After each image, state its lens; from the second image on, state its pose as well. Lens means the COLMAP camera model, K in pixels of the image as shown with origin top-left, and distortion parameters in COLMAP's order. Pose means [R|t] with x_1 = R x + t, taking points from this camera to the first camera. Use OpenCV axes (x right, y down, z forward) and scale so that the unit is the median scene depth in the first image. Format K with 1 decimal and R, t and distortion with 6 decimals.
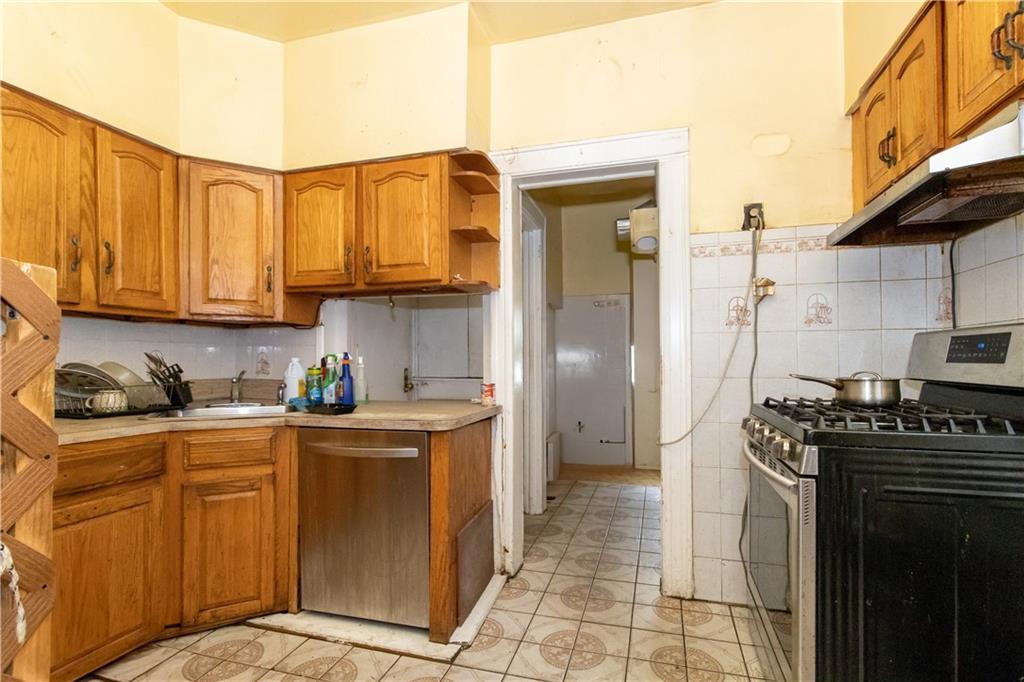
lens RADIAL K [[476.6, 0, 511.8], [0, 476.6, 346.9], [0, 0, 1]] dist [0.000993, 0.000451]
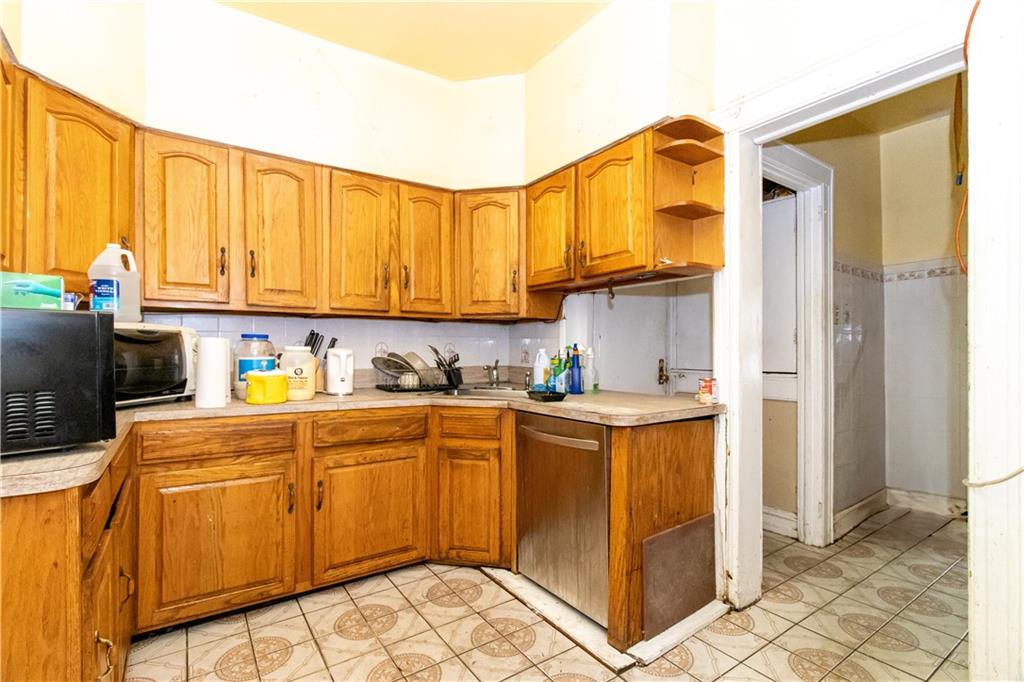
lens RADIAL K [[467.5, 0, 512.0], [0, 467.5, 341.0], [0, 0, 1]] dist [0.000081, 0.001280]
pose [[0.780785, -0.010405, -0.624713, 0.214543], [0.015245, 0.999881, 0.002401, 0.000893], [0.624614, -0.011398, 0.780851, 0.115248]]
